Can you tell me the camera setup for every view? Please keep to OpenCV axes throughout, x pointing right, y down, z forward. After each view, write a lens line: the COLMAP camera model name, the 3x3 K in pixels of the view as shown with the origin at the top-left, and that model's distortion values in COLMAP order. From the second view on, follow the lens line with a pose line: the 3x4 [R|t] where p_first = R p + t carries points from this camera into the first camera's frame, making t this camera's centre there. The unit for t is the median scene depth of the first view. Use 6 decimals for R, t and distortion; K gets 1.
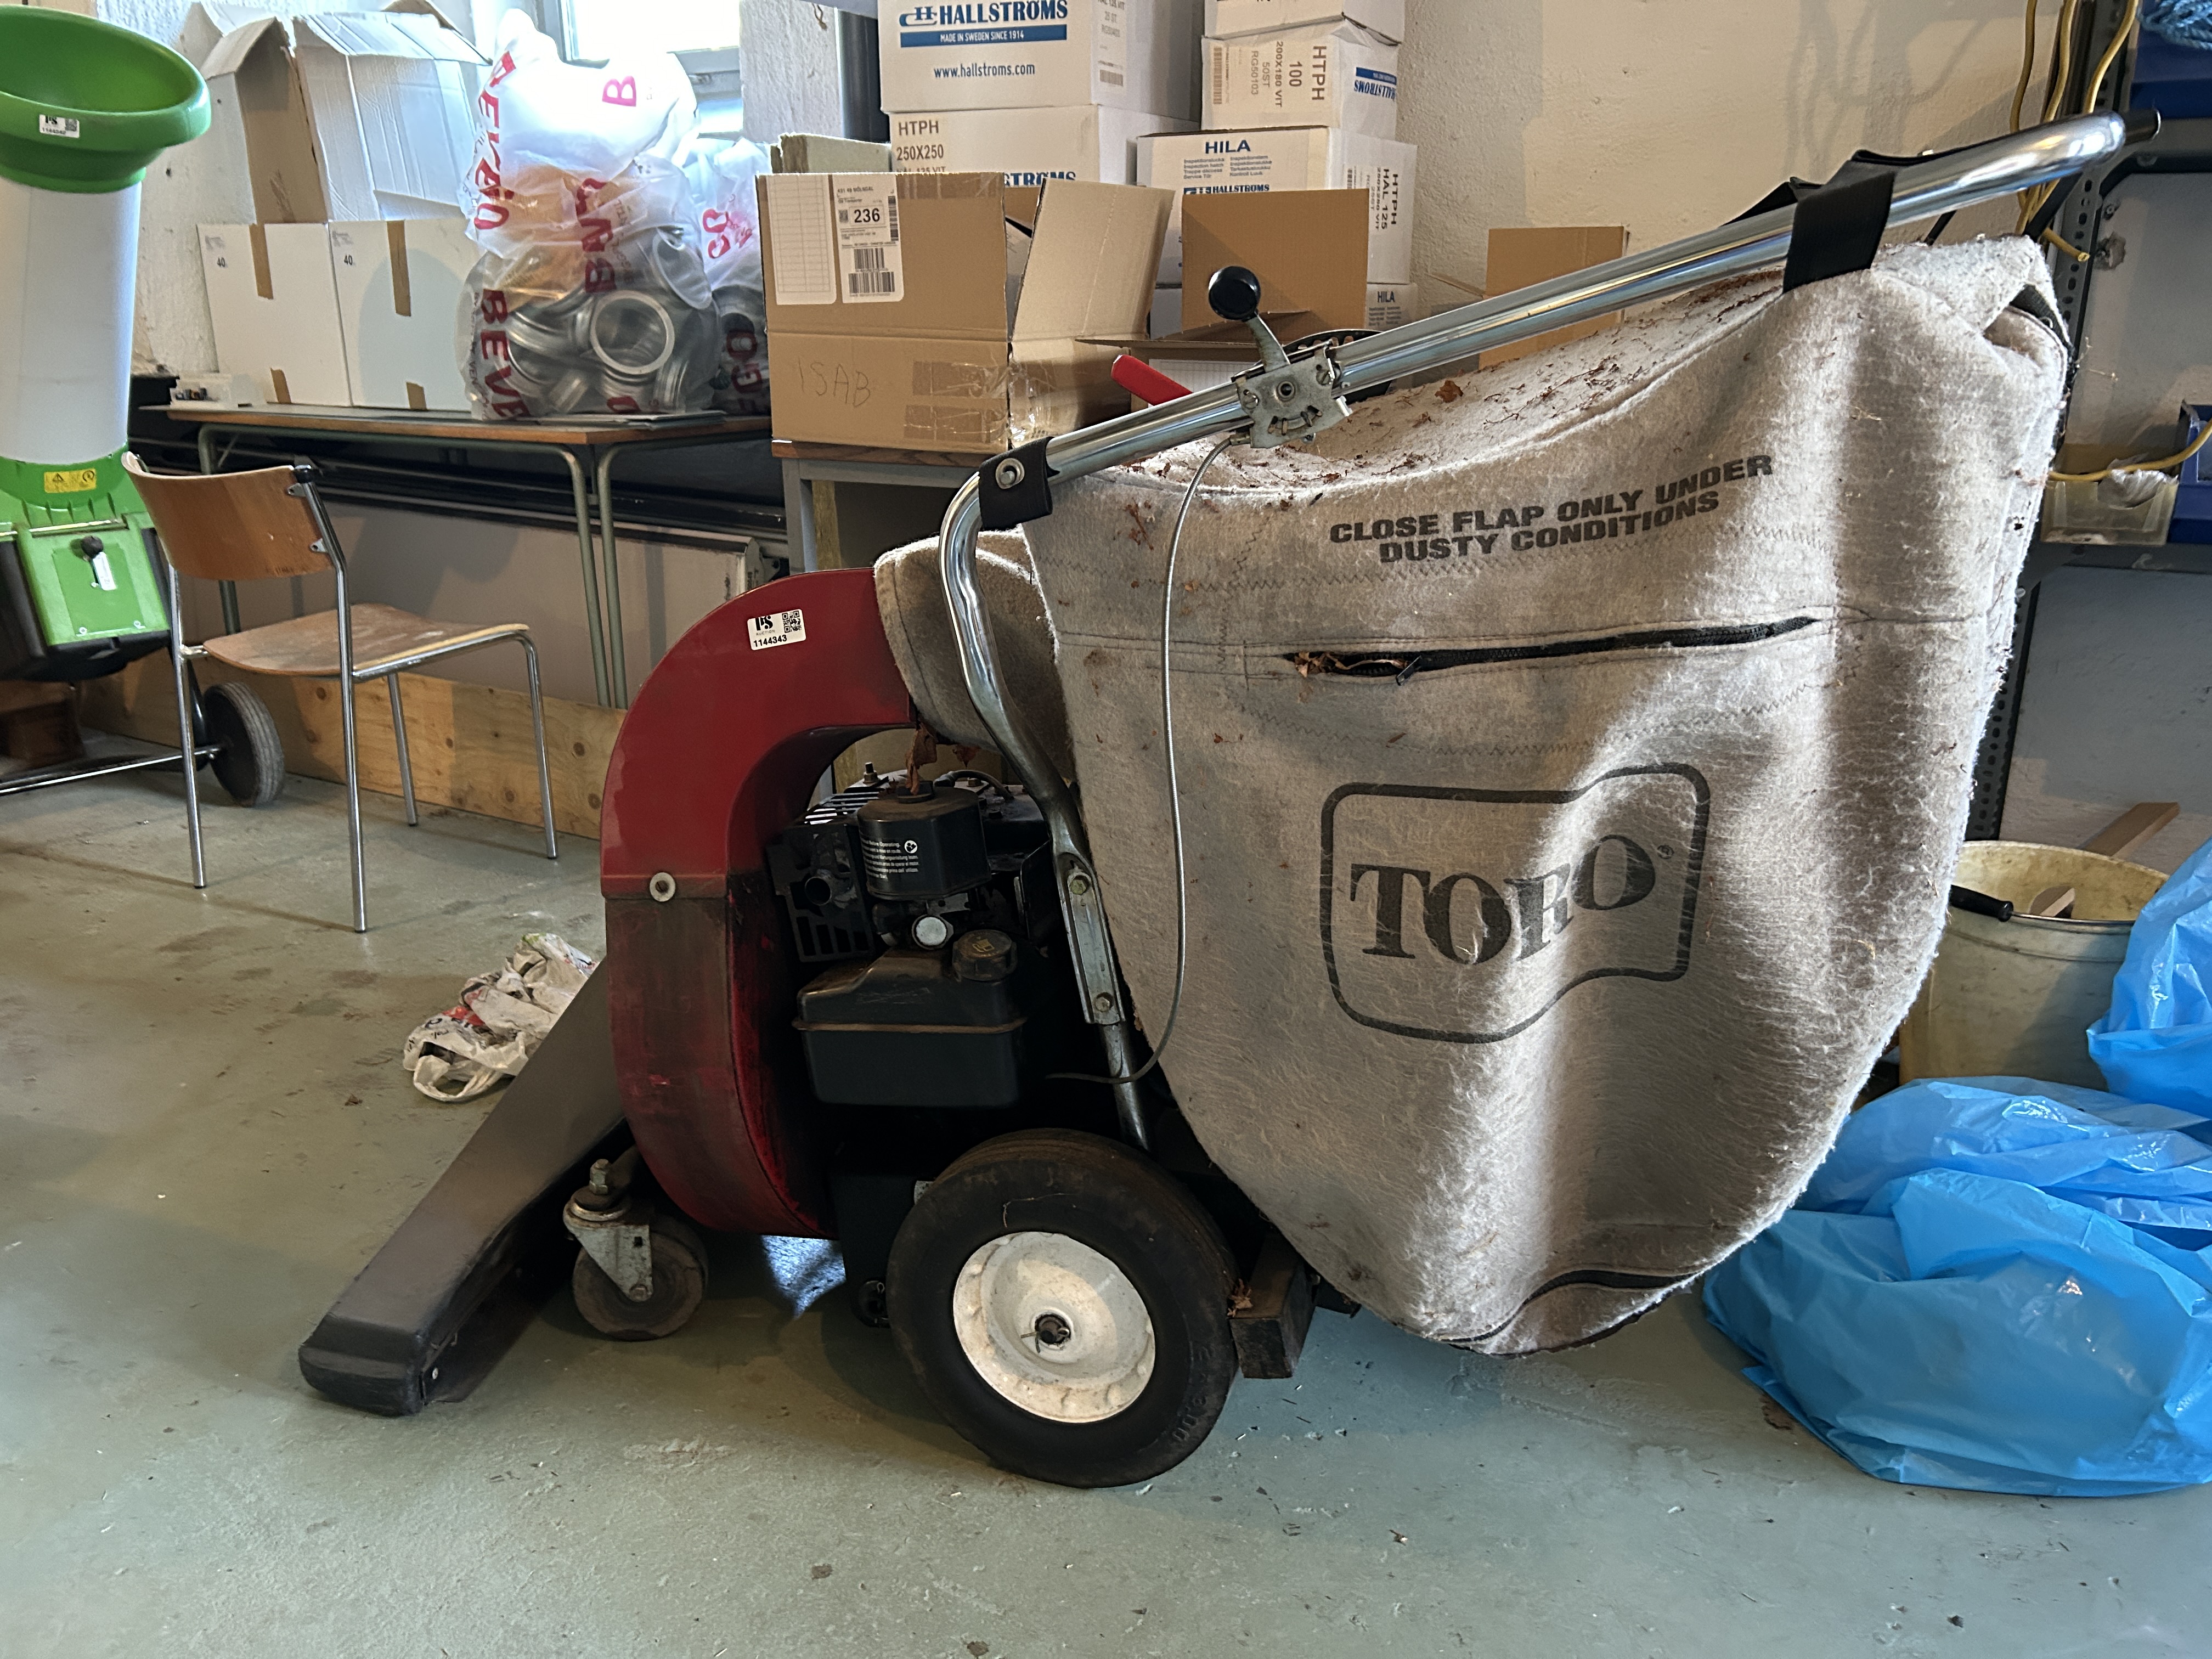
lens RADIAL K [[1685.9, 0, 1132.4], [0, 1685.9, 829.3], [0, 0, 1]] dist [0.023087, -0.032091]
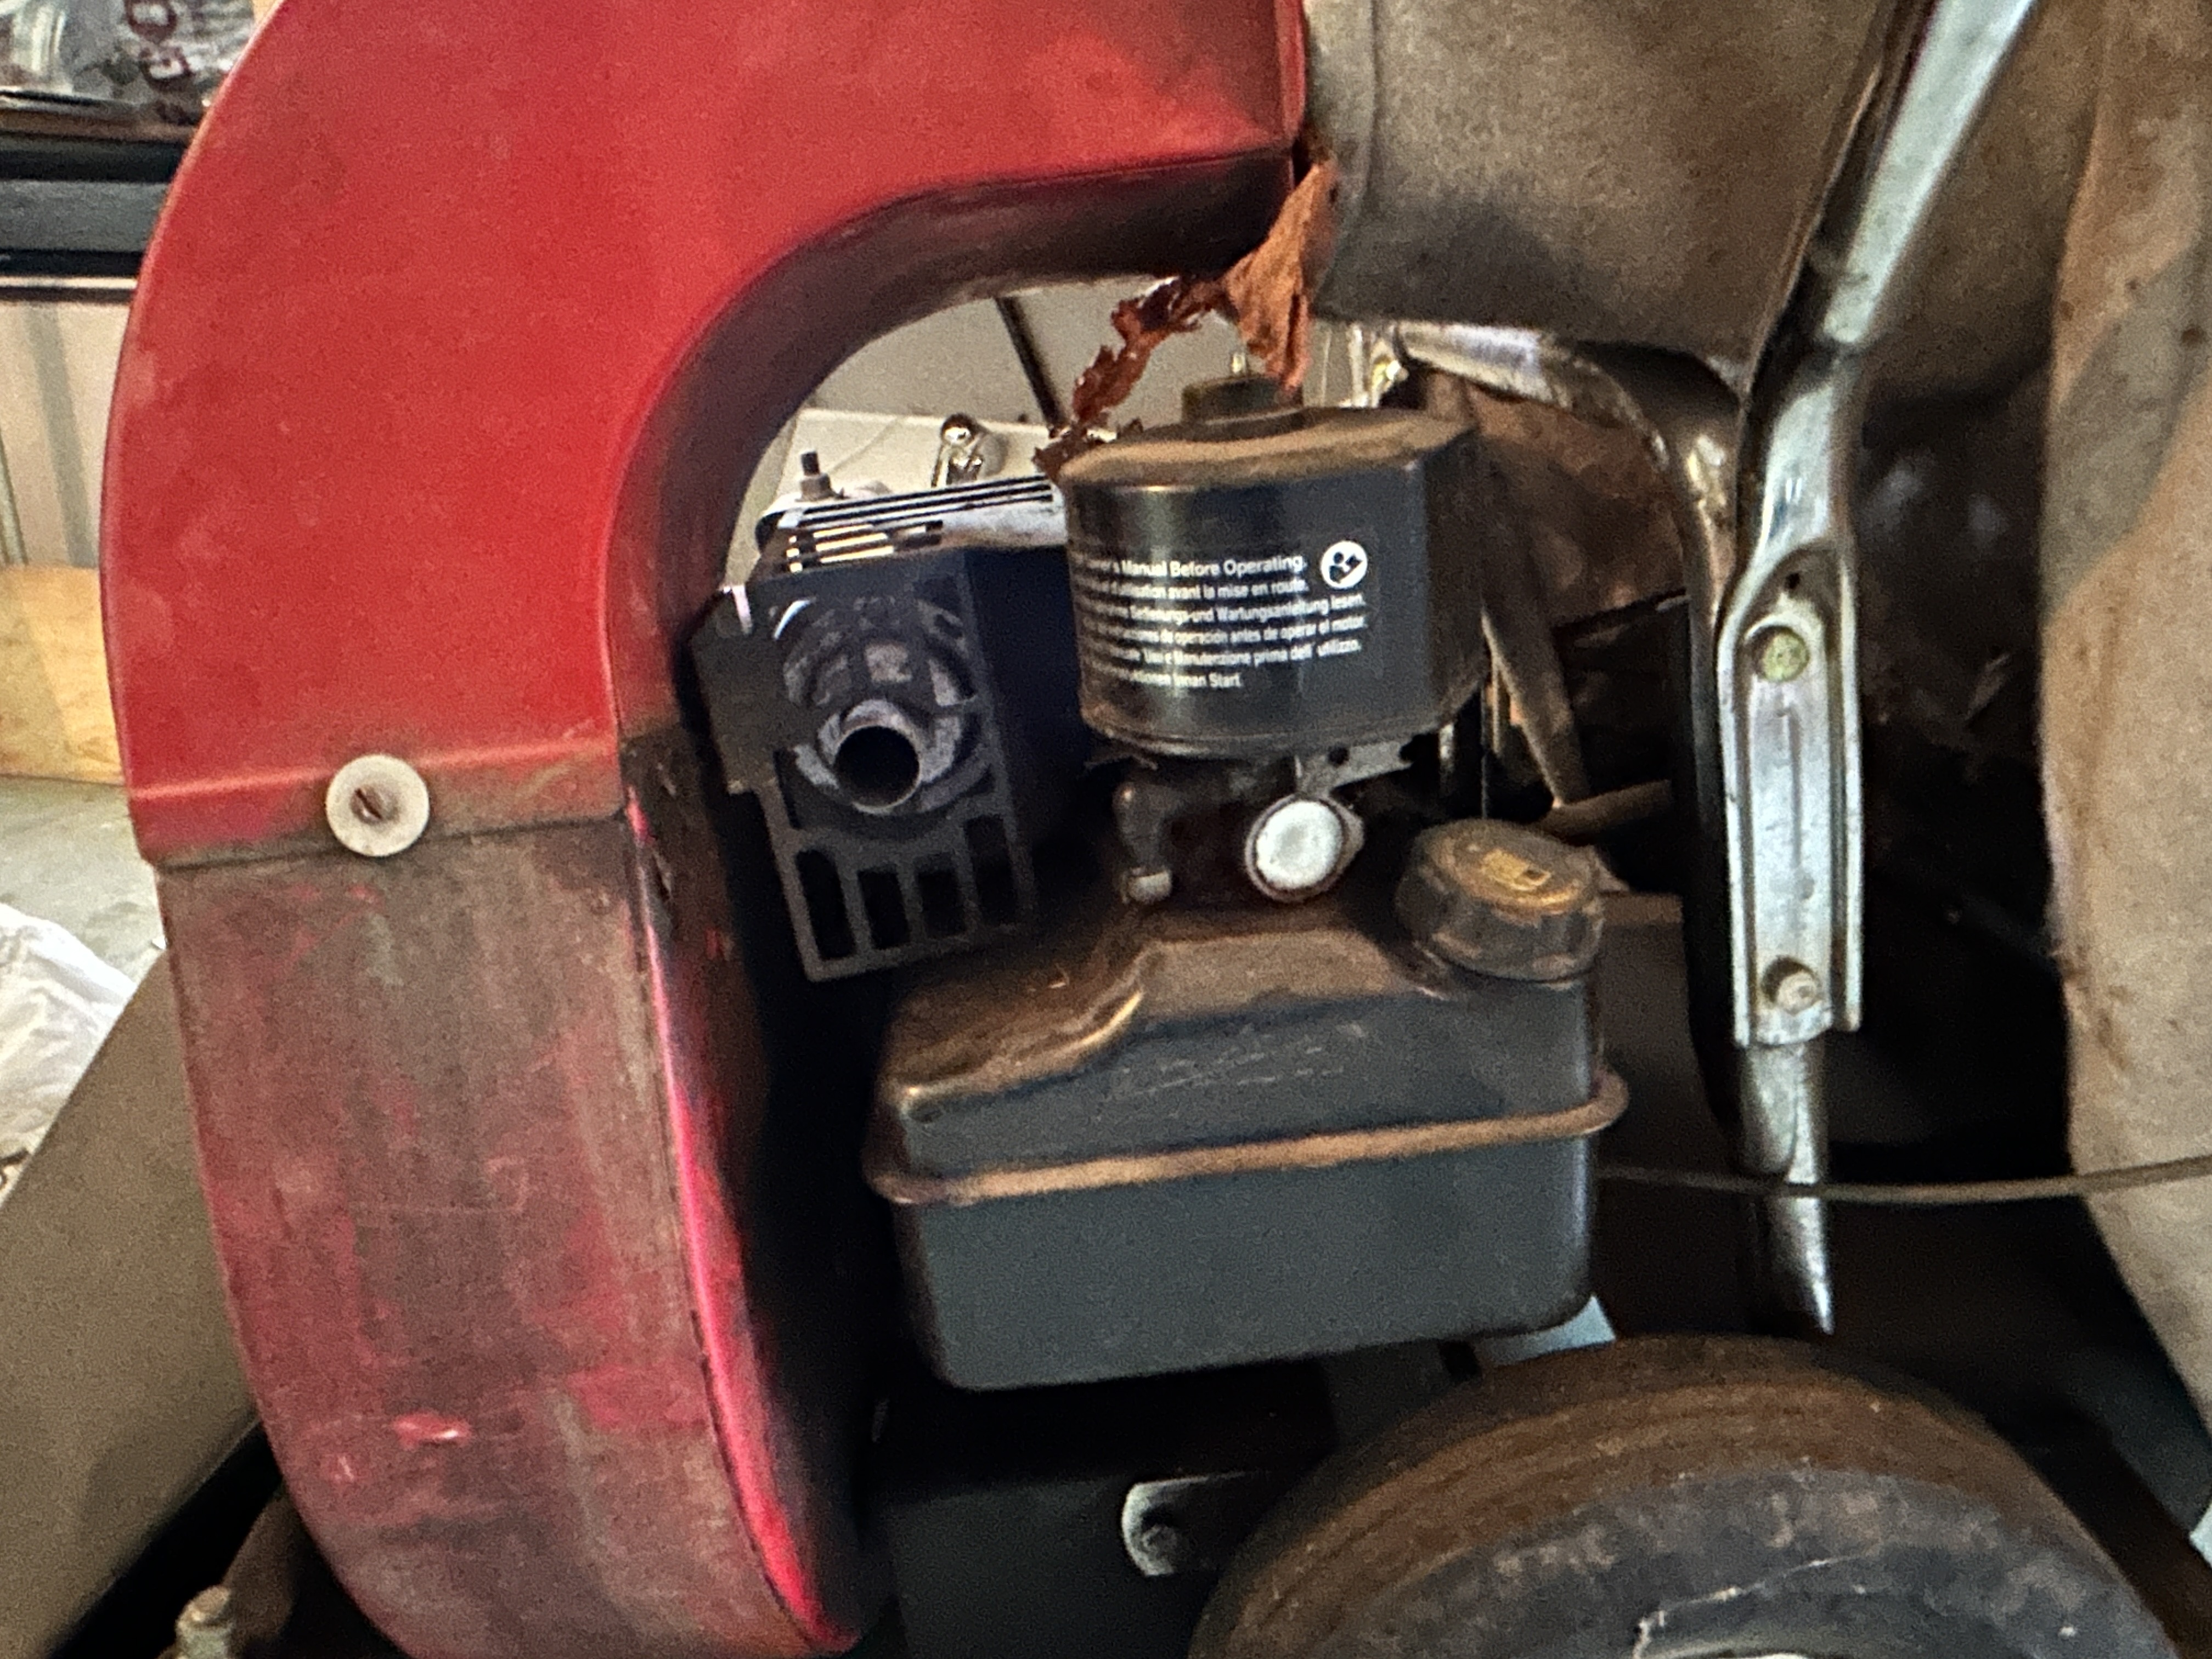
lens RADIAL K [[1582.2, 0, 1100.6], [0, 1582.2, 795.8], [0, 0, 1]] dist [-0.000102, -0.003234]
pose [[0.946979, -0.109608, 0.302022, -0.242022], [0.093763, 0.993370, 0.066517, 0.026171], [-0.307311, -0.034671, 0.950977, 0.700719]]
